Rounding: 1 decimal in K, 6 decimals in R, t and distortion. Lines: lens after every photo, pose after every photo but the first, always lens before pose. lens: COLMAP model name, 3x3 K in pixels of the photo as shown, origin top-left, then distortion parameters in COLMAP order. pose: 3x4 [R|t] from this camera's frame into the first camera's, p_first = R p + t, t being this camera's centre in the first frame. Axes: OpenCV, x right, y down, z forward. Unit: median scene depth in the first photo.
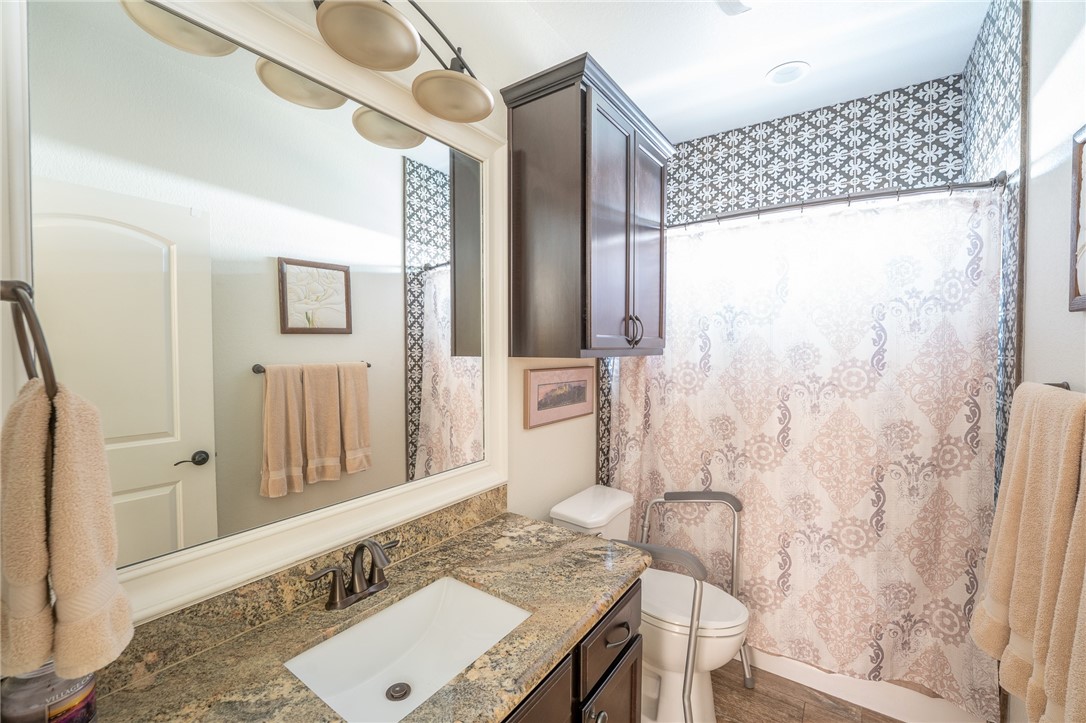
lens RADIAL K [[446.6, 0, 541.0], [0, 446.6, 359.2], [0, 0, 1]] dist [-0.035424, 0.006611]
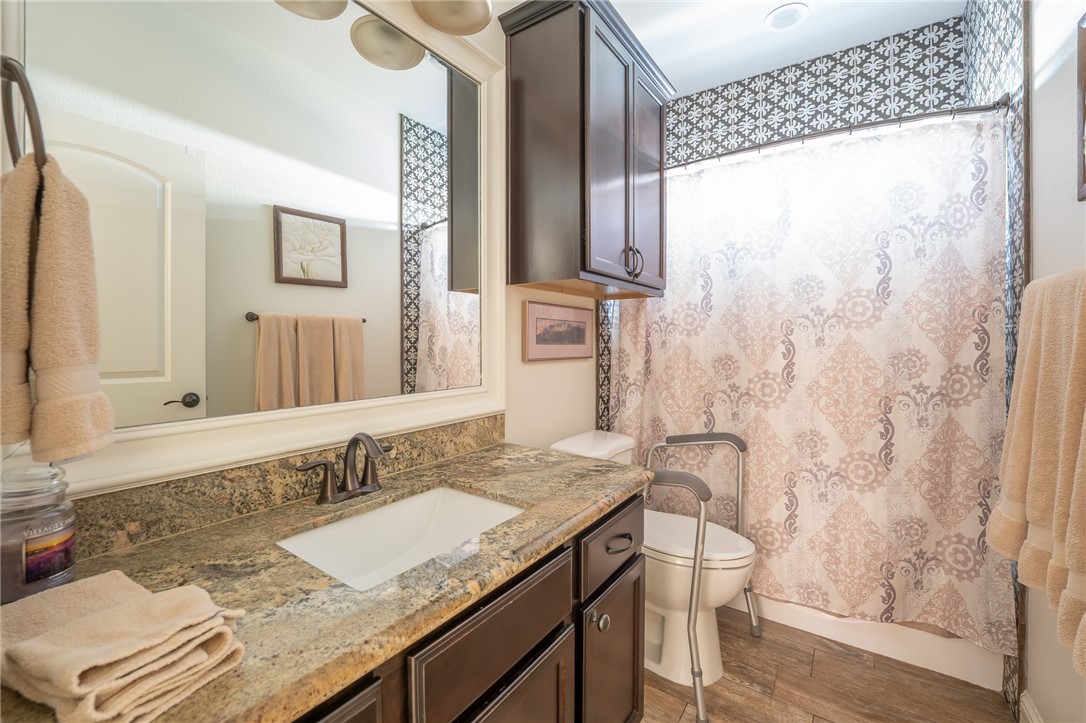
lens RADIAL K [[453.9, 0, 538.6], [0, 453.9, 340.1], [0, 0, 1]] dist [-0.033996, 0.005949]
pose [[0.999999, -0.000655, -0.001181, -0.001001], [0.000629, 0.999764, -0.021721, 0.131013], [0.001195, 0.021720, 0.999763, 0.004963]]
